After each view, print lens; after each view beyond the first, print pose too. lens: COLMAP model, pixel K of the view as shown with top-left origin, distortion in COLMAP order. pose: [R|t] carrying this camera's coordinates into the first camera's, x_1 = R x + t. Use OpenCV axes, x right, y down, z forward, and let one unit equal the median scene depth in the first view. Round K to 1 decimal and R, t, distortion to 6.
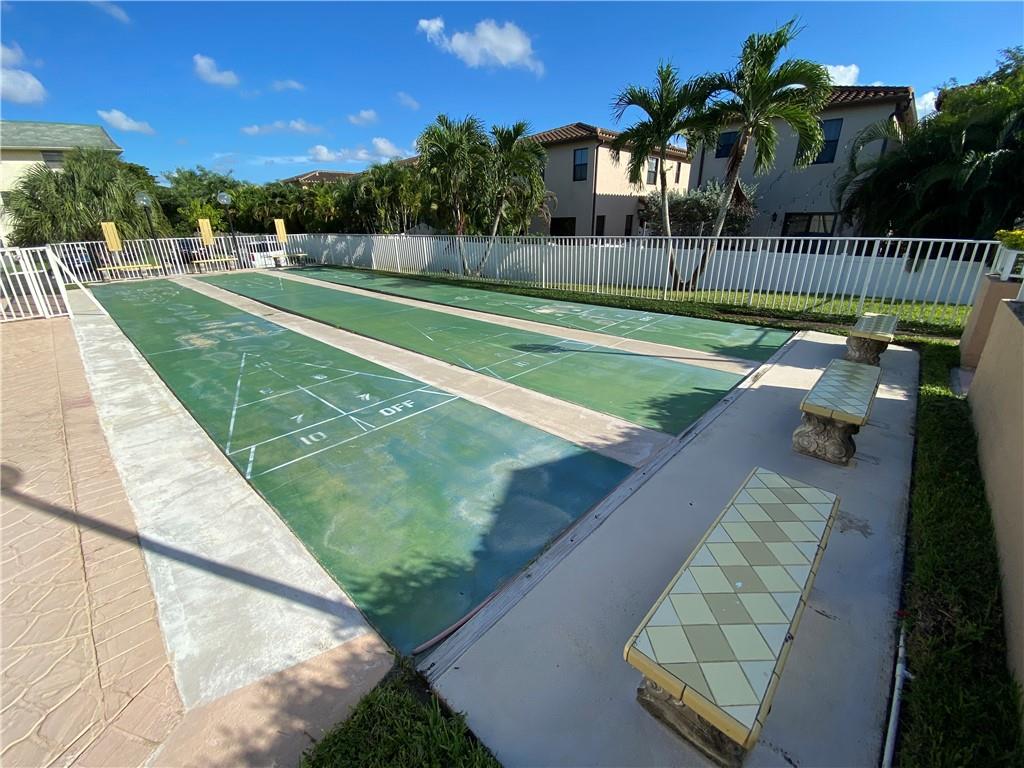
lens RADIAL K [[421.2, 0, 505.7], [0, 421.2, 374.4], [0, 0, 1]] dist [0.011030, -0.016402]
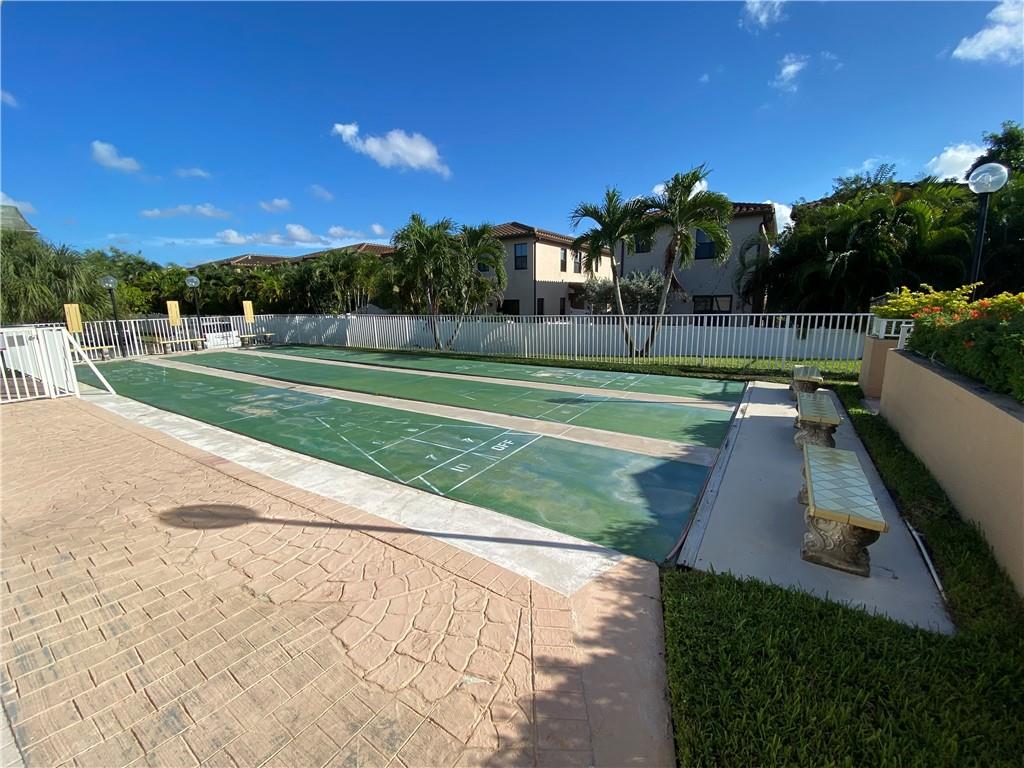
lens RADIAL K [[421.2, 0, 489.3], [0, 421.2, 372.8], [0, 0, 1]] dist [0.011030, -0.016402]
pose [[0.985969, -0.029899, 0.164229, -0.278316], [0.058879, 0.982888, -0.174542, 0.045977], [-0.156200, 0.181762, 0.970857, -0.151131]]
